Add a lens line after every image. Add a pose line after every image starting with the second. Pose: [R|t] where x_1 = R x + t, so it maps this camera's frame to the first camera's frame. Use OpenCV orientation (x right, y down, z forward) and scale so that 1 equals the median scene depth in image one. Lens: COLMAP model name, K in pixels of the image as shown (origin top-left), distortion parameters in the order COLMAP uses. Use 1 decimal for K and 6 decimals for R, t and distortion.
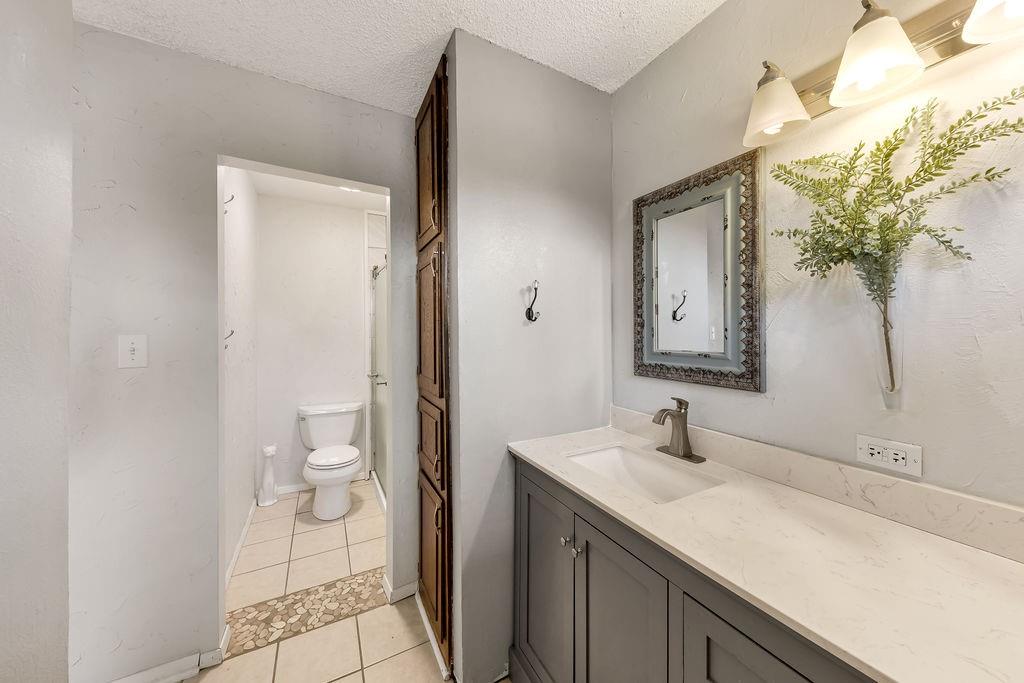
lens RADIAL K [[352.2, 0, 512.0], [0, 352.2, 341.5], [0, 0, 1]] dist [0.002352, 0.000067]
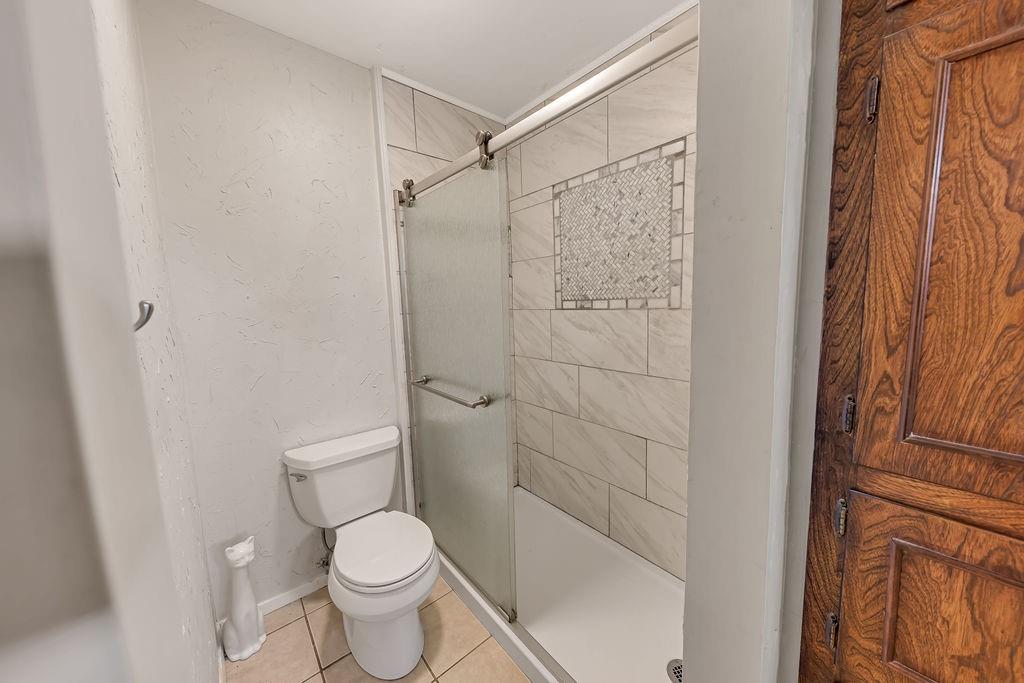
lens RADIAL K [[352.2, 0, 512.0], [0, 352.2, 341.5], [0, 0, 1]] dist [0.002352, 0.000067]
pose [[0.980322, -0.057393, 0.188879, -0.816090], [0.037942, 0.993745, 0.105032, -0.049951], [-0.193725, -0.095799, 0.976367, 0.983657]]
